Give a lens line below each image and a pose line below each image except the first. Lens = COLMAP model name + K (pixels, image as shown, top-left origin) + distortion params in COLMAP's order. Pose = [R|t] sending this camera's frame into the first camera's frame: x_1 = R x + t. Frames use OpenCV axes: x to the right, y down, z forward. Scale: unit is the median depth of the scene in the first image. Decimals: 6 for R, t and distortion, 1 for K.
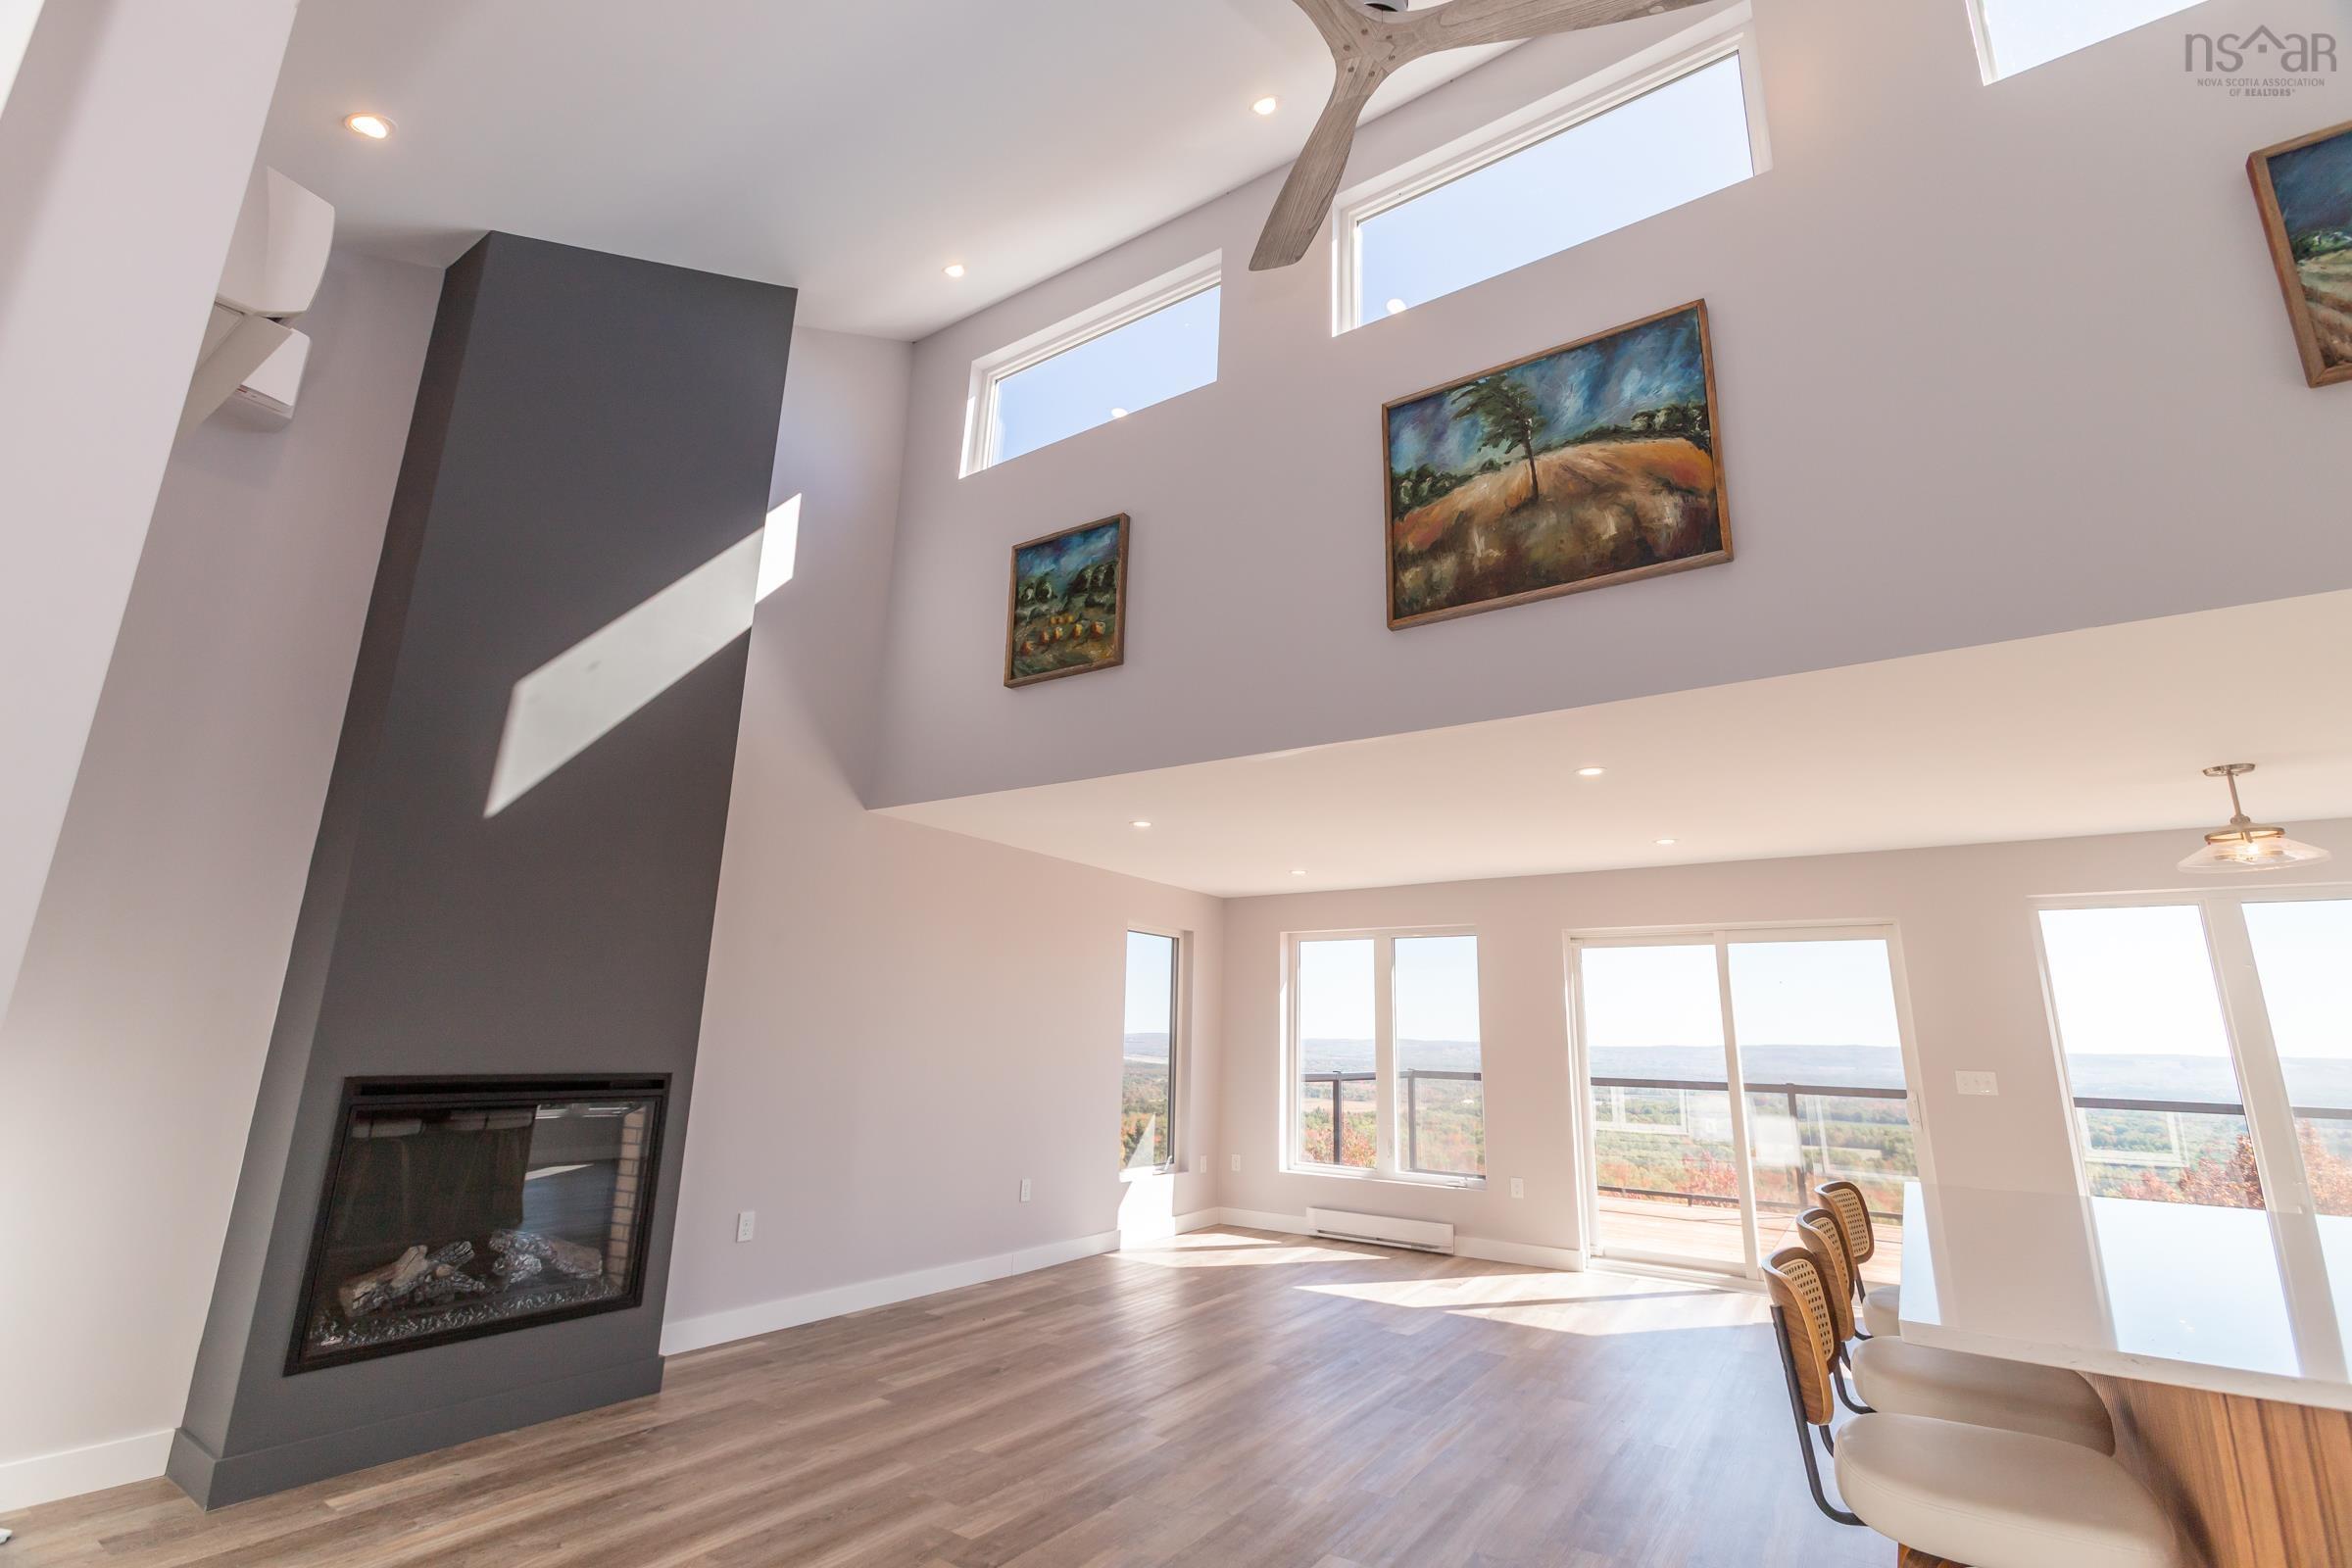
lens RADIAL K [[1044.4, 0, 1170.9], [0, 1044.4, 782.4], [0, 0, 1]] dist [-0.010500, 0.008133]
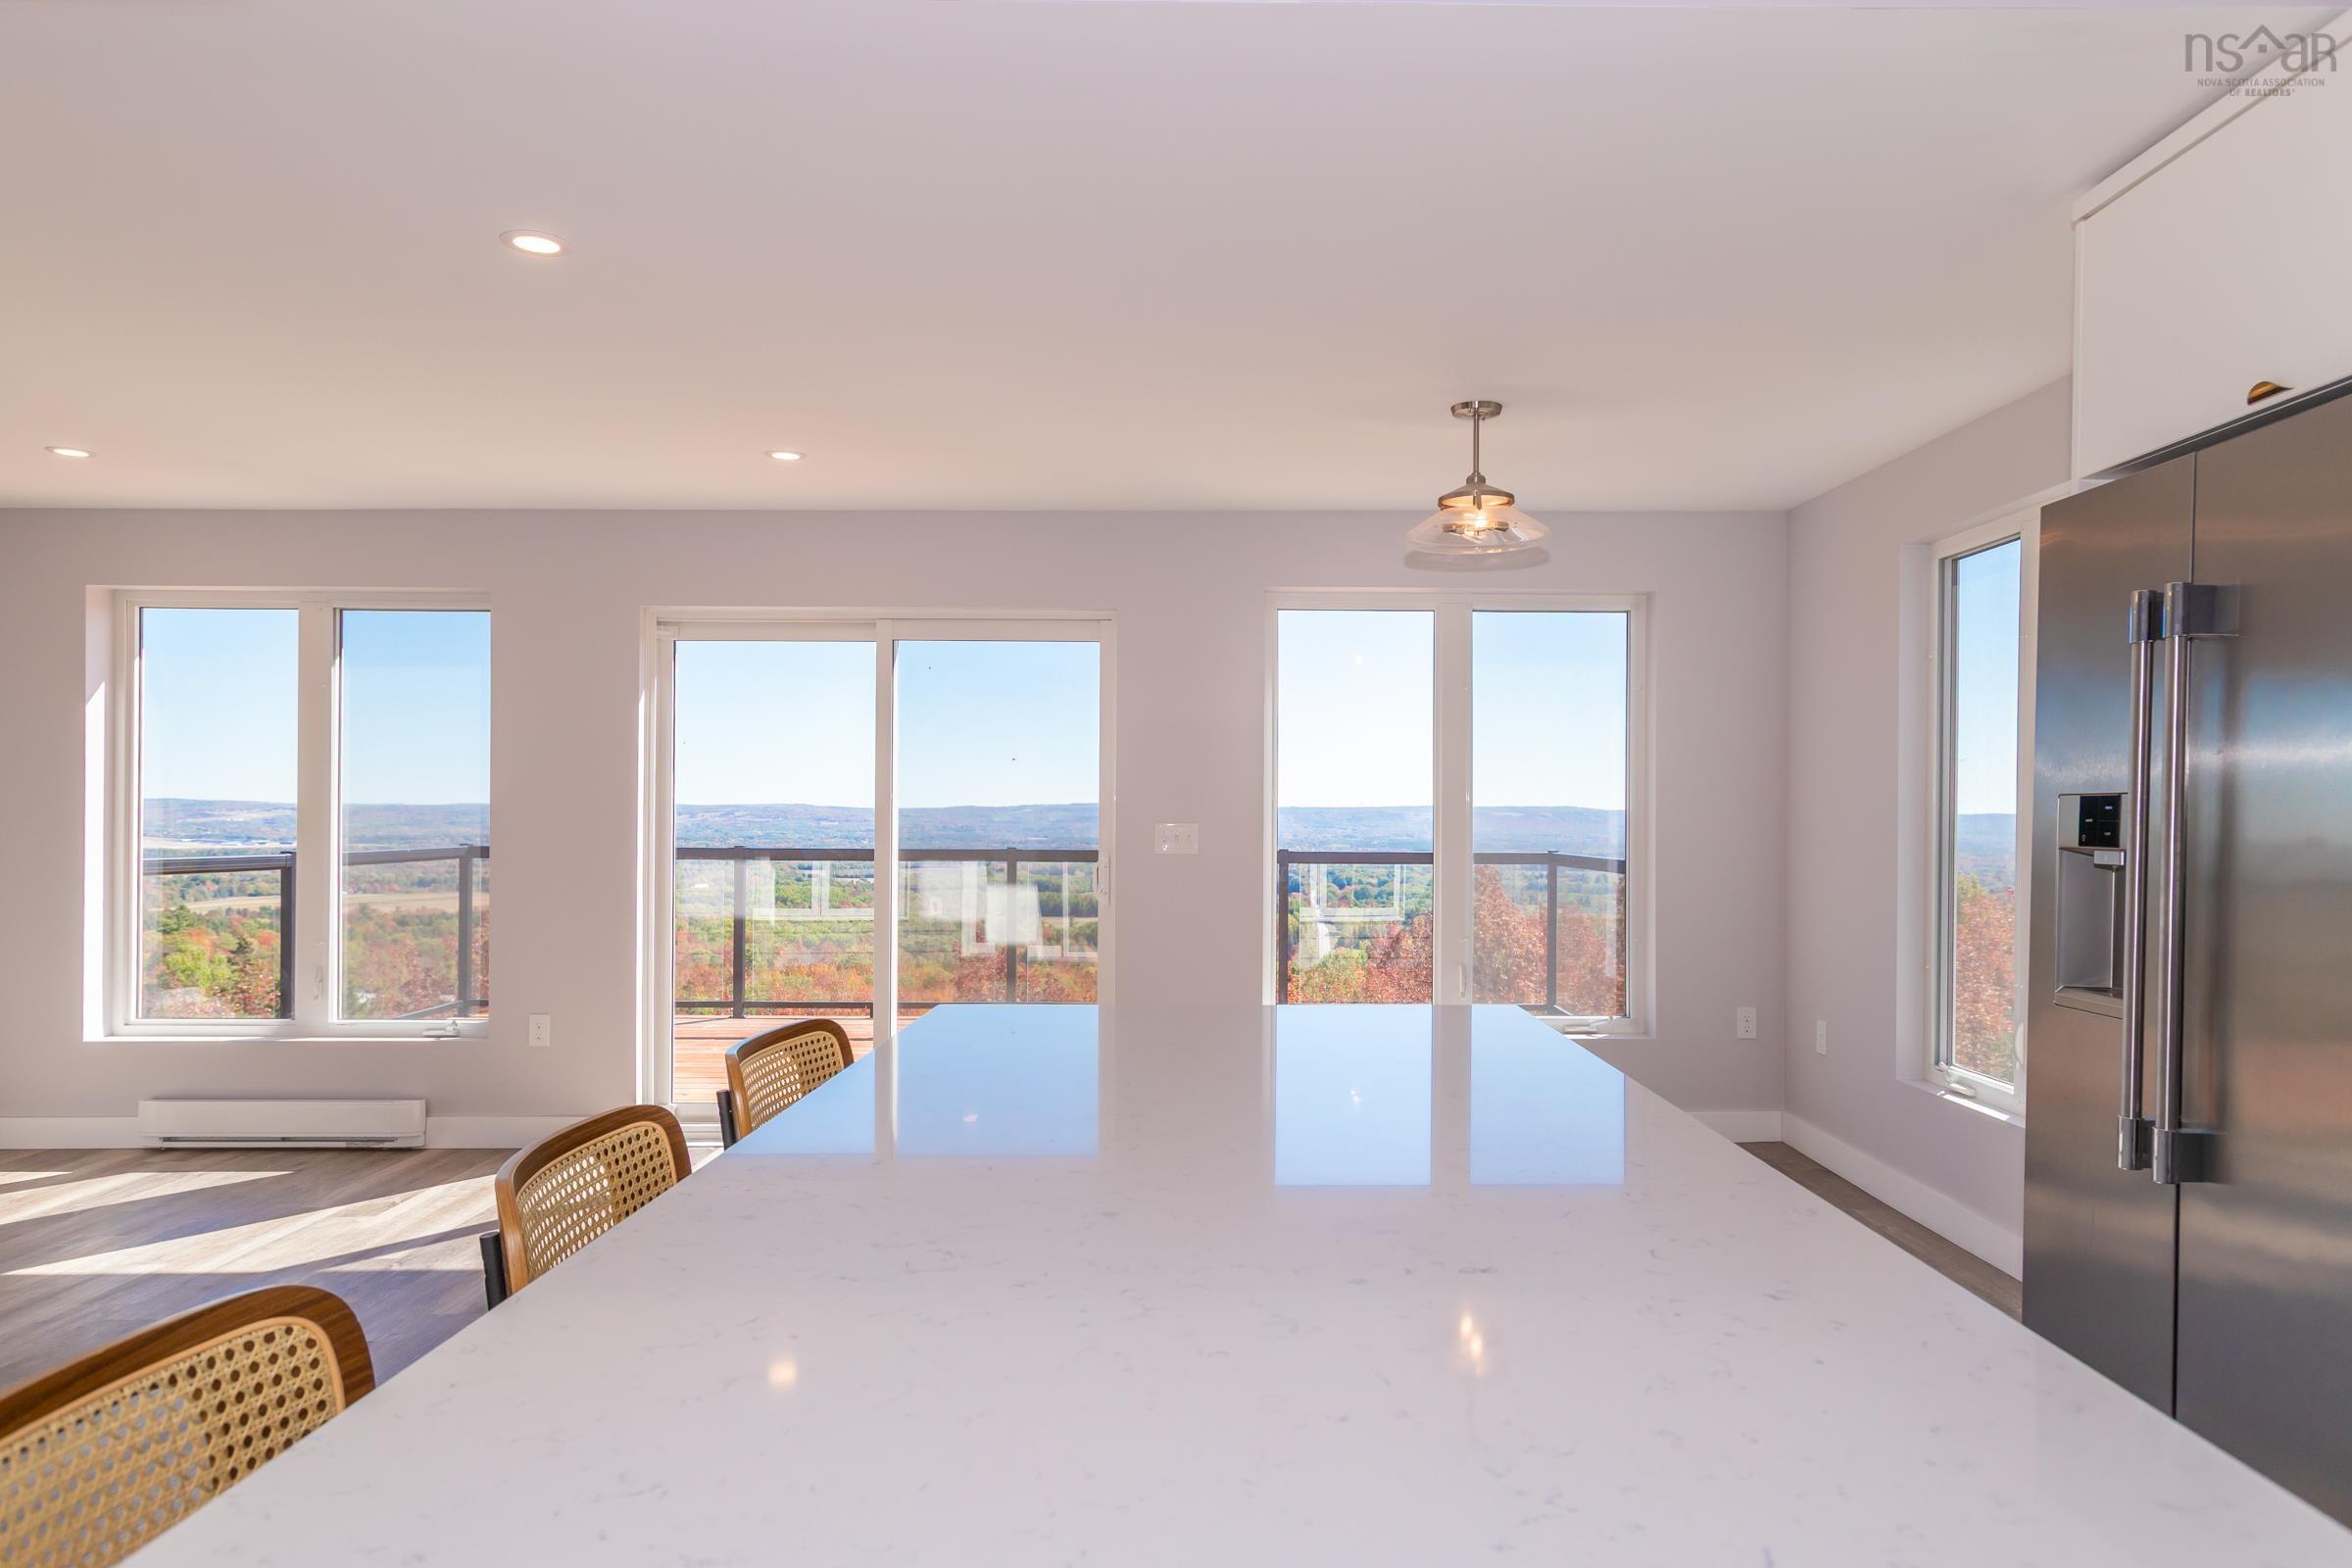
lens RADIAL K [[1472.0, 0, 1237.5], [0, 1472.0, 819.8], [0, 0, 1]] dist [-0.002134, 0.006511]
pose [[0.815454, -0.022719, 0.578375, 0.237322], [-0.123601, 0.969347, 0.212343, 0.057227], [-0.565470, -0.244644, 0.787650, 0.183908]]
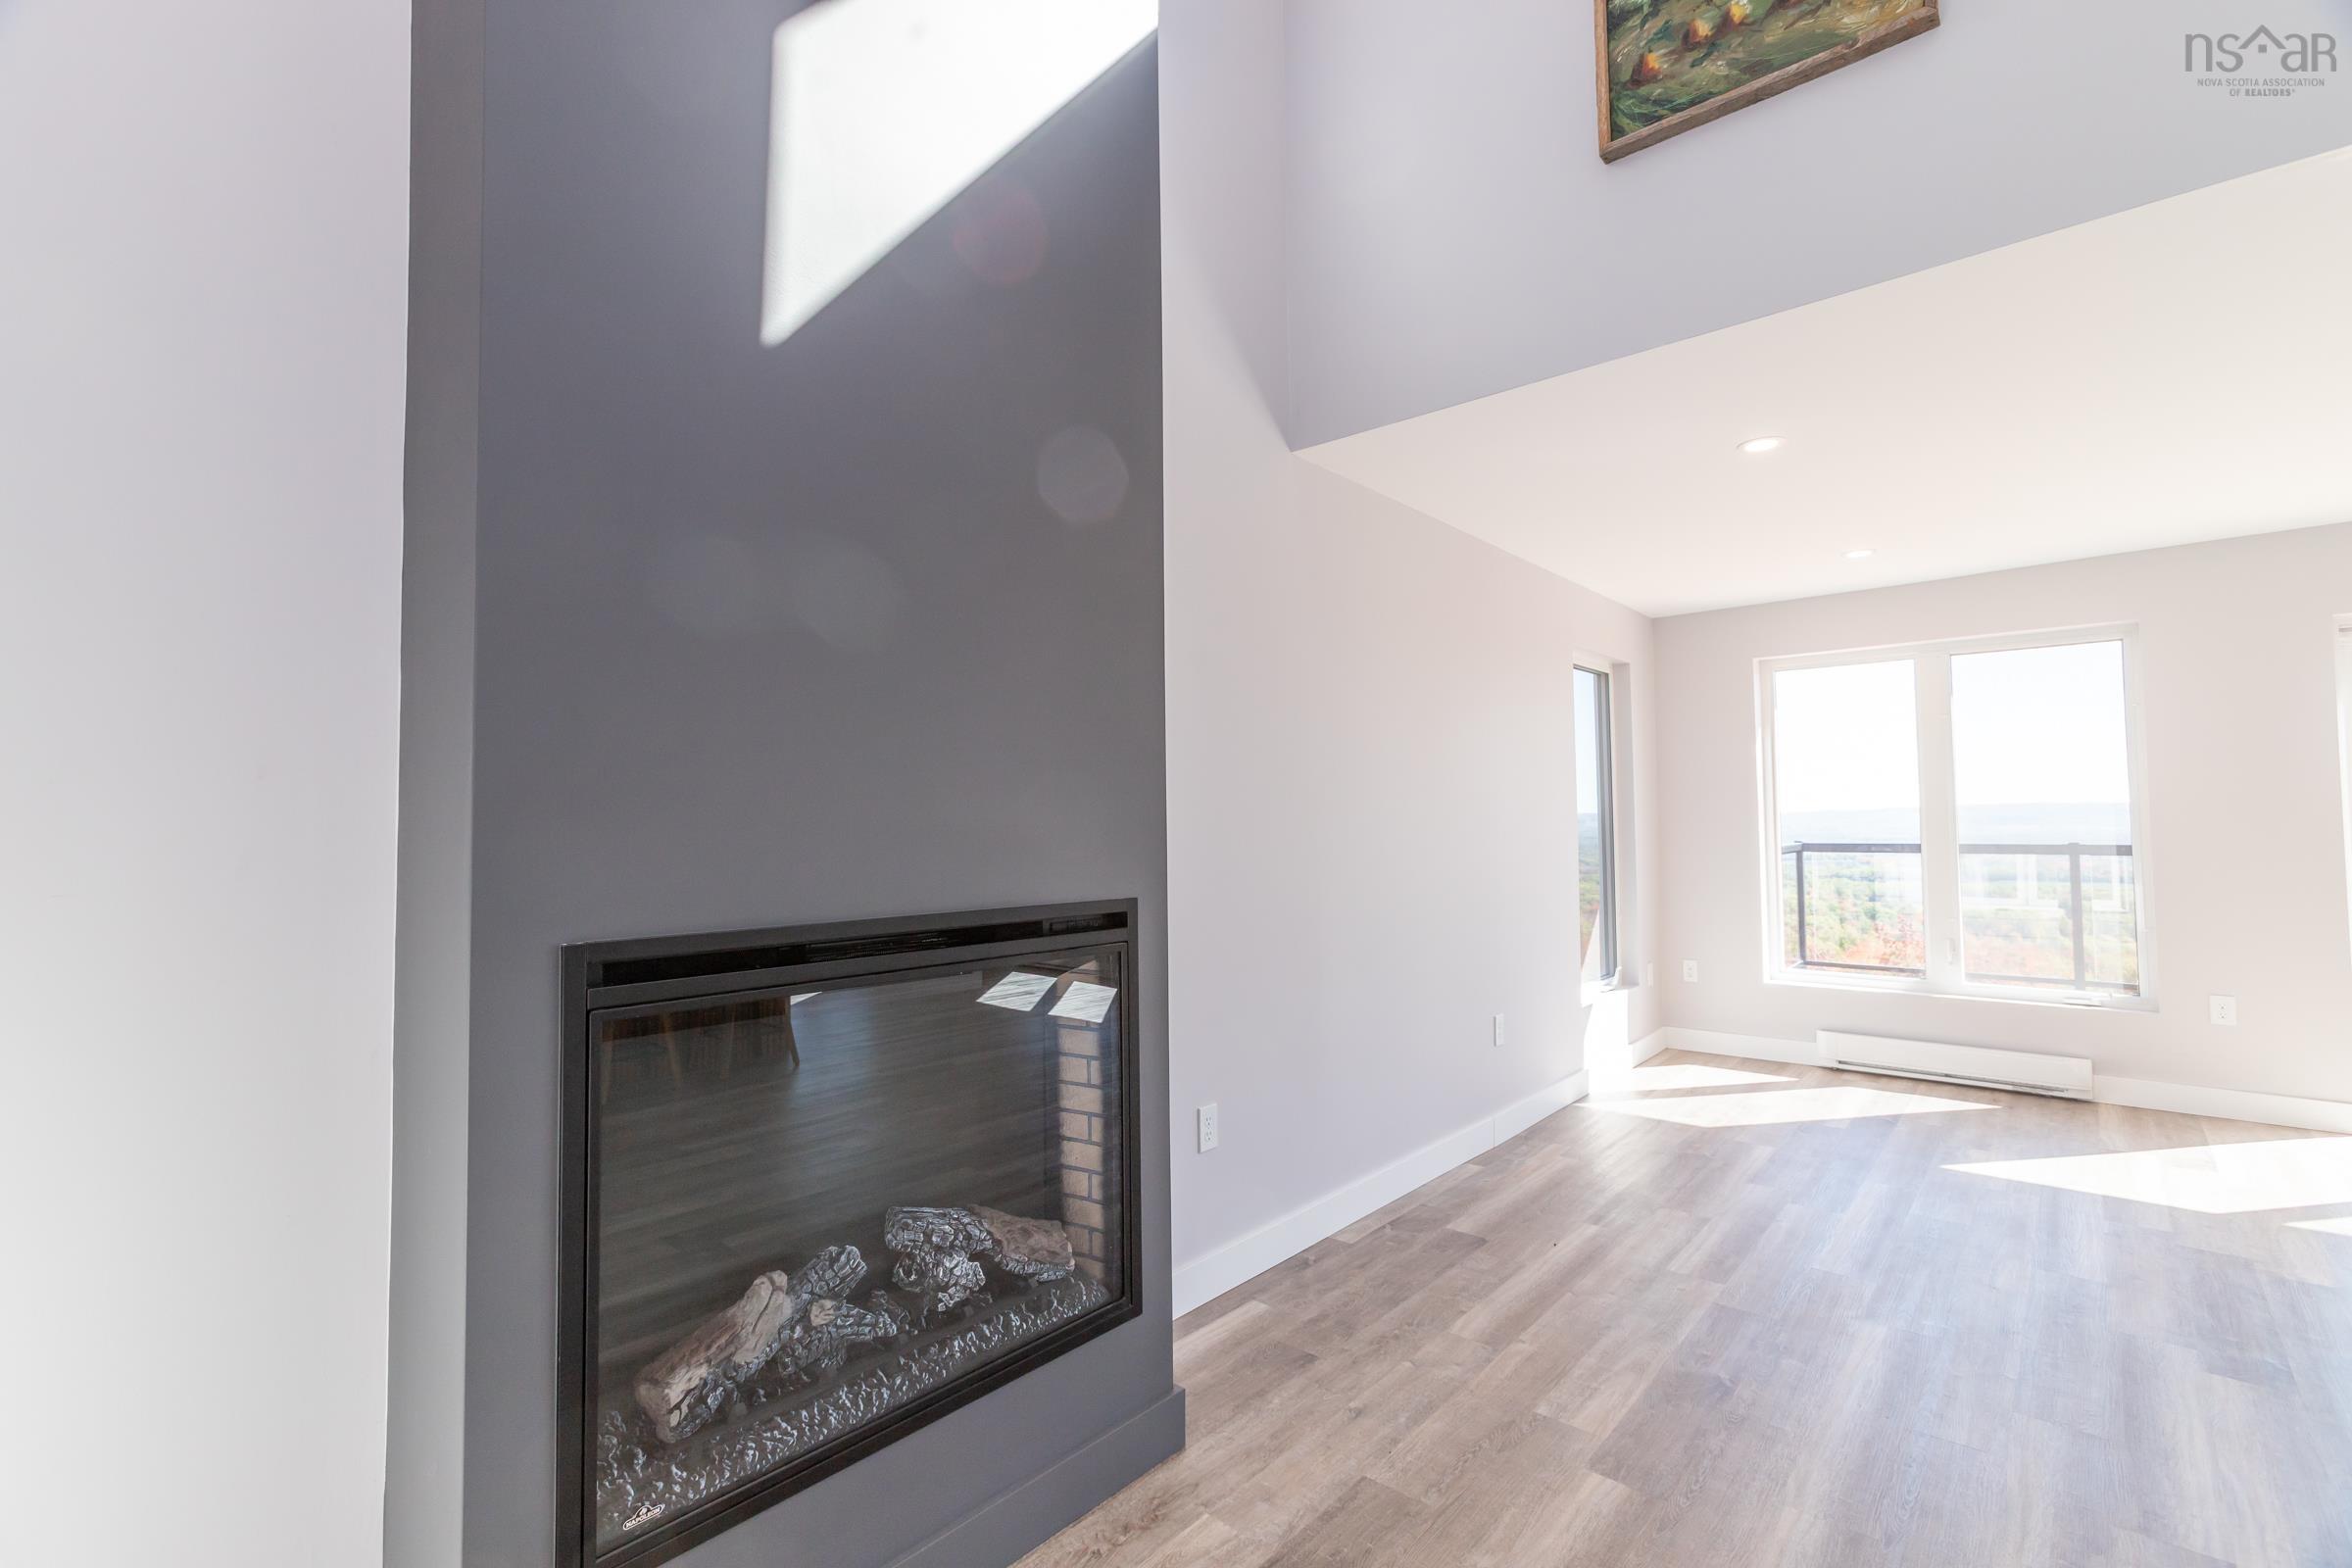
lens RADIAL K [[1044.4, 0, 1172.0], [0, 1044.4, 780.8], [0, 0, 1]] dist [-0.010500, 0.008133]
pose [[0.991027, -0.042235, -0.126812, -0.329758], [0.066540, 0.978736, 0.194032, 0.101362], [0.115921, -0.200729, 0.972764, 0.422676]]
